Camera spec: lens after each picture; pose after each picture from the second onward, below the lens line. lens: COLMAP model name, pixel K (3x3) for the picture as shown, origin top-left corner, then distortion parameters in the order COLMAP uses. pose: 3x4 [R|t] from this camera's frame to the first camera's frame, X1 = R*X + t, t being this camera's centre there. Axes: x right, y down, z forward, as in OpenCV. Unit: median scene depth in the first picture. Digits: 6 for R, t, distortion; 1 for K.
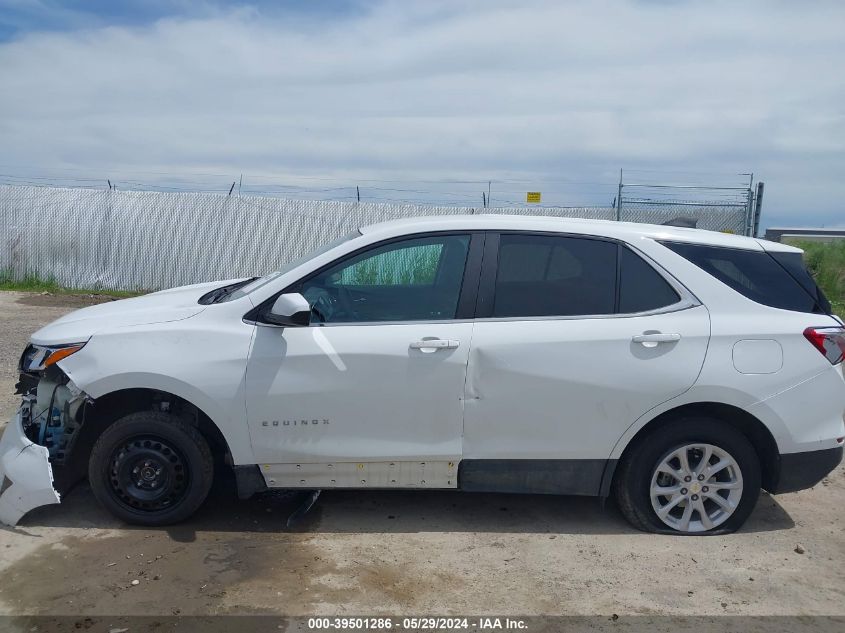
lens RADIAL K [[657.1, 0, 422.5], [0, 657.1, 316.5], [0, 0, 1]] dist [-0.000451, -0.000392]
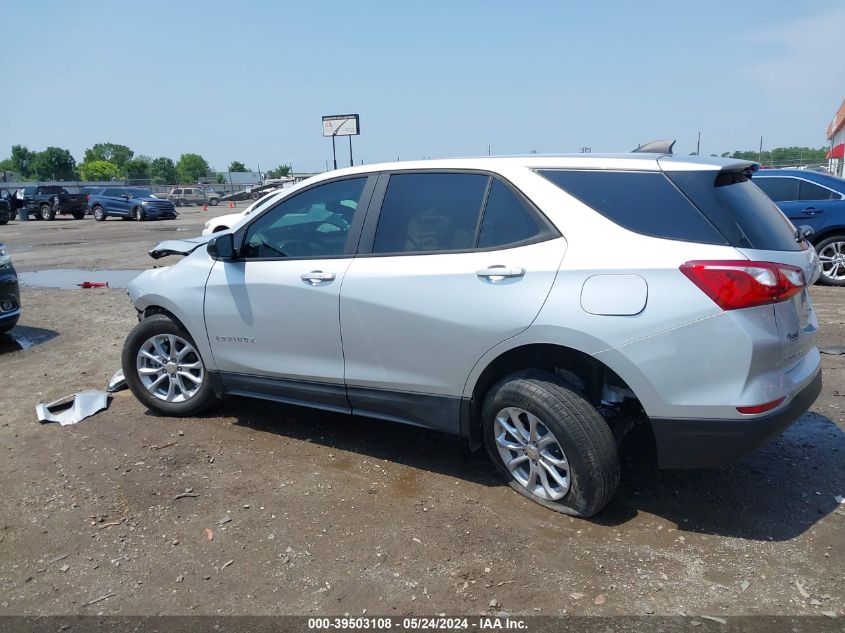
lens RADIAL K [[657.1, 0, 422.5], [0, 657.1, 316.5], [0, 0, 1]] dist [-0.000451, -0.000392]
pose [[0.823911, 0.040917, -0.565241, 0.776989], [-0.040551, 0.999090, 0.013215, 0.086085], [0.565267, 0.012033, 0.824820, 0.174549]]
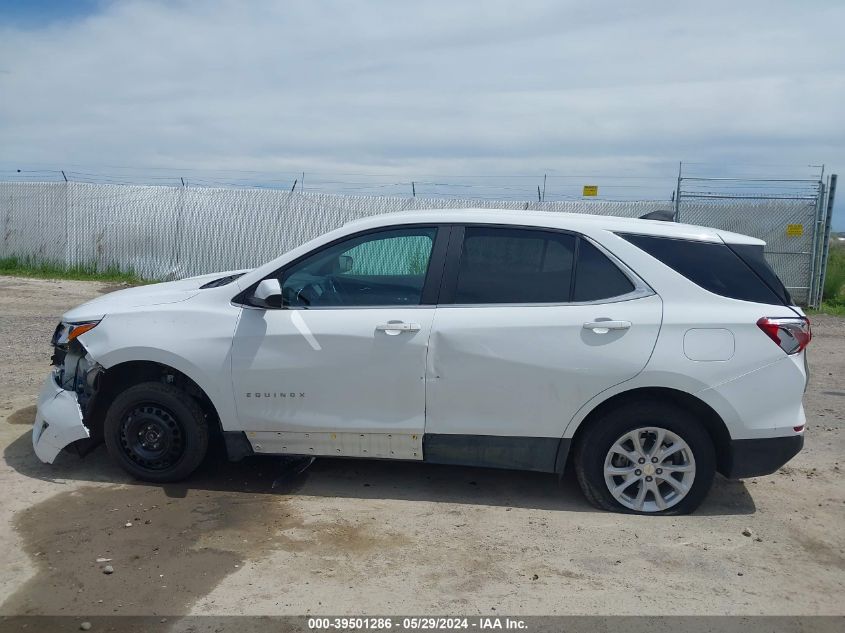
lens RADIAL K [[657.1, 0, 422.5], [0, 657.1, 316.5], [0, 0, 1]] dist [-0.000451, -0.000392]
pose [[0.993022, 0.015311, -0.116929, 0.181319], [-0.014449, 0.999862, 0.008214, 0.014487], [0.117039, -0.006467, 0.993106, -0.081861]]
